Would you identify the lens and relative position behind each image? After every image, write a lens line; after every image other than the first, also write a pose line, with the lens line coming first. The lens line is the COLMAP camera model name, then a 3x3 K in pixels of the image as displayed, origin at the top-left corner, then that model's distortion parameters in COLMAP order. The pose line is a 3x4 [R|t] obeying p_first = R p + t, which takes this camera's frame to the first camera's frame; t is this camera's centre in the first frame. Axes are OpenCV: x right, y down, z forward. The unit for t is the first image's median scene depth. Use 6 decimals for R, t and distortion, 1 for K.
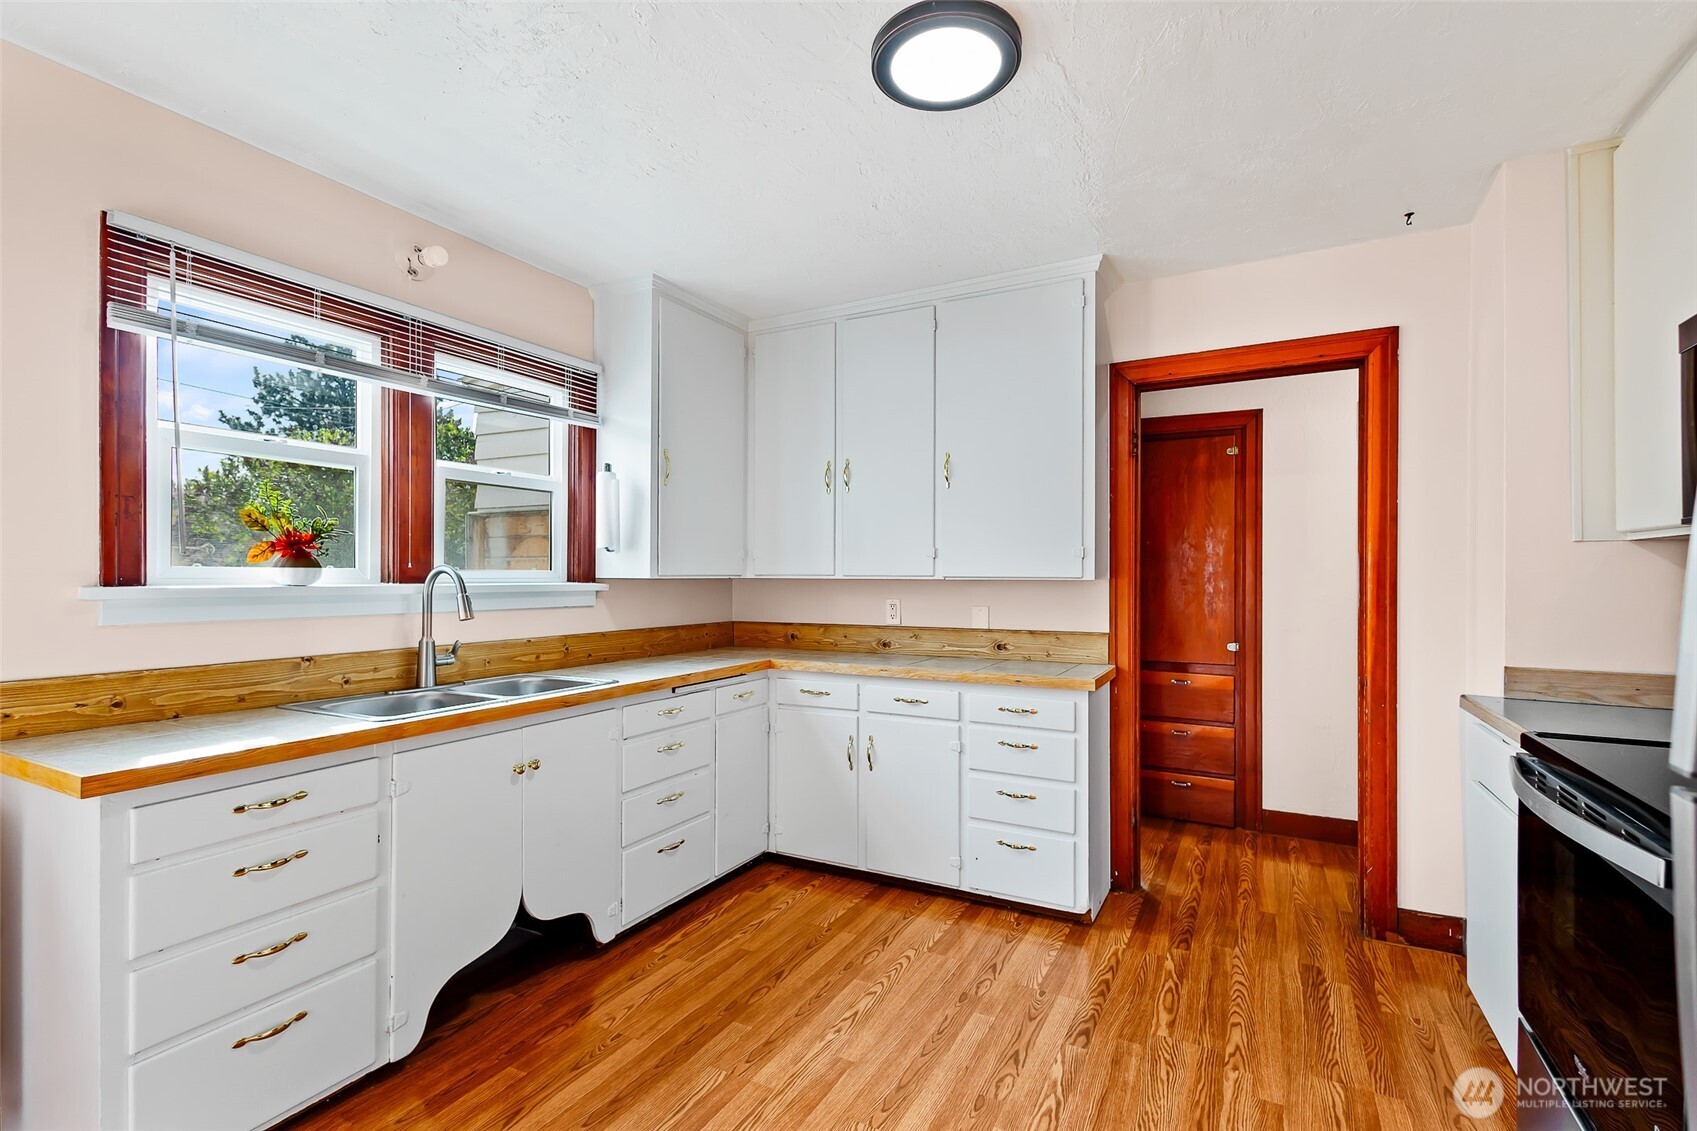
lens RADIAL K [[798.5, 0, 840.0], [0, 798.5, 570.0], [0, 0, 1]] dist [0.002536, -0.000320]
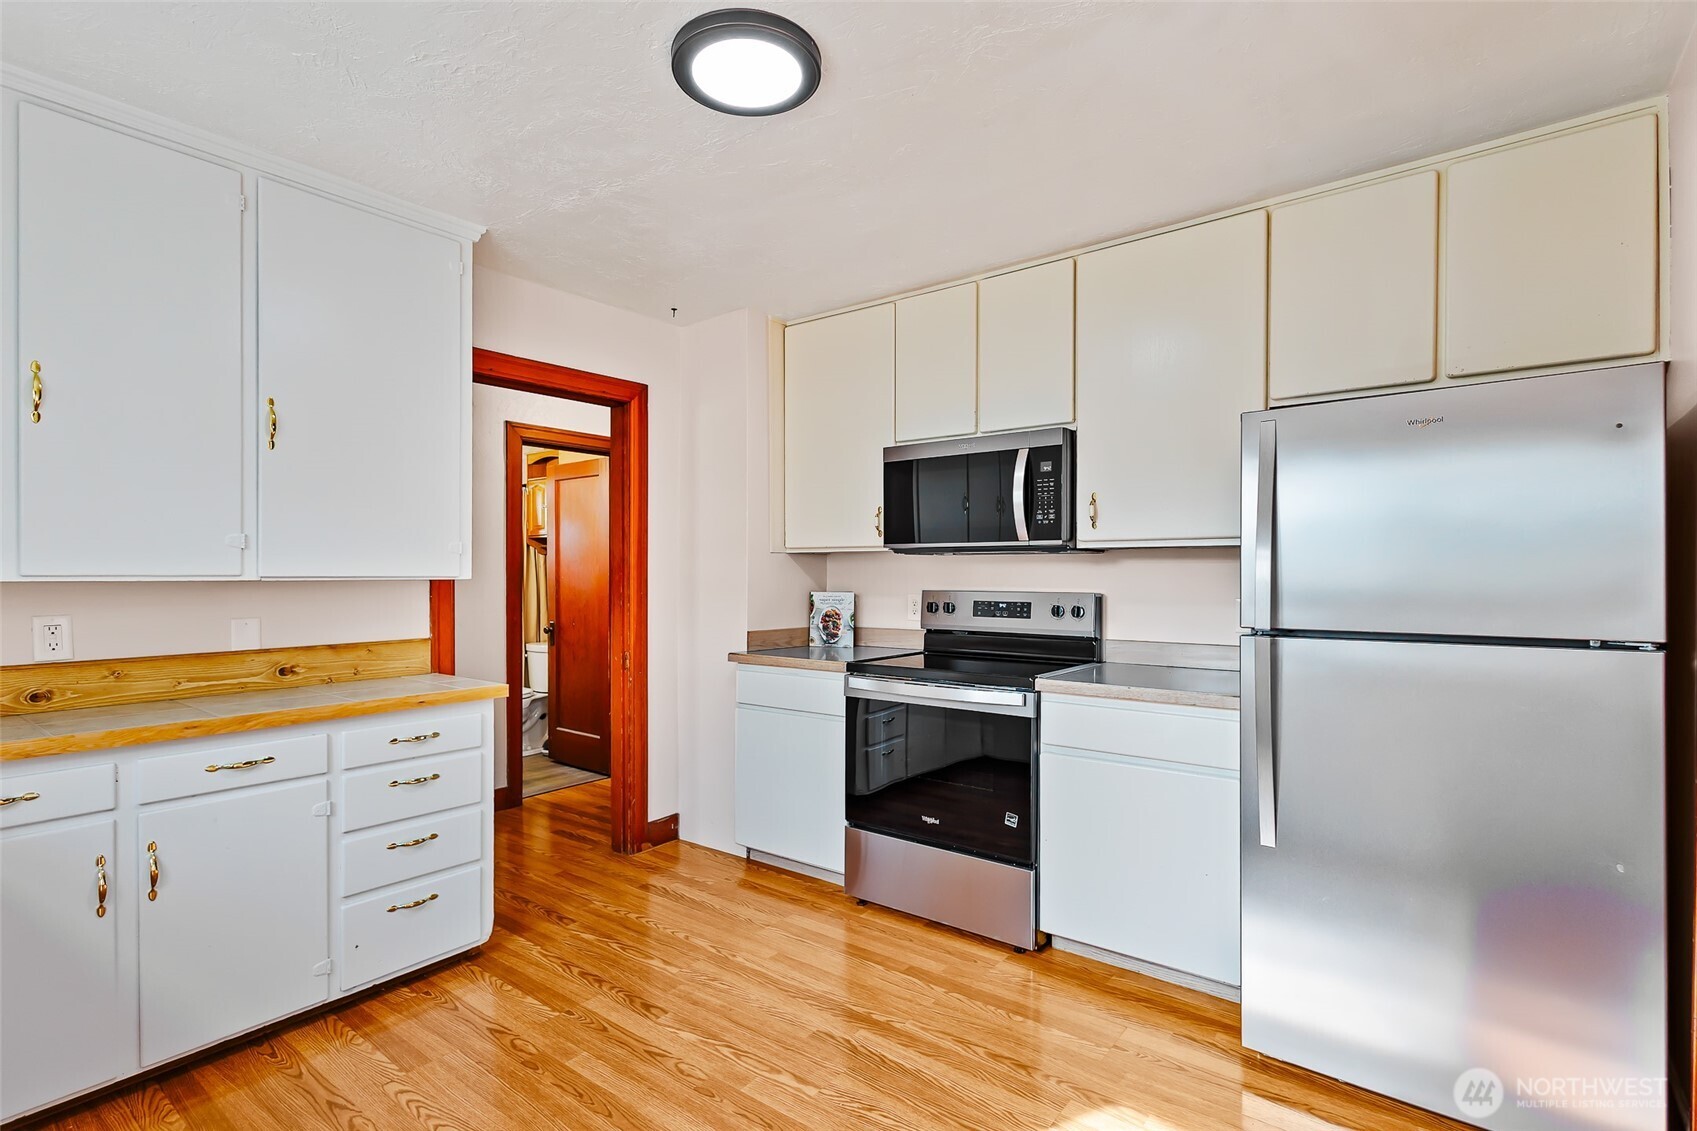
lens RADIAL K [[798.5, 0, 845.4], [0, 798.5, 575.6], [0, 0, 1]] dist [0.002536, -0.000320]
pose [[0.158213, -0.005534, 0.987390, -0.693182], [-0.005992, 0.999961, 0.006564, -0.000234], [-0.987387, -0.006955, 0.158173, 0.575978]]
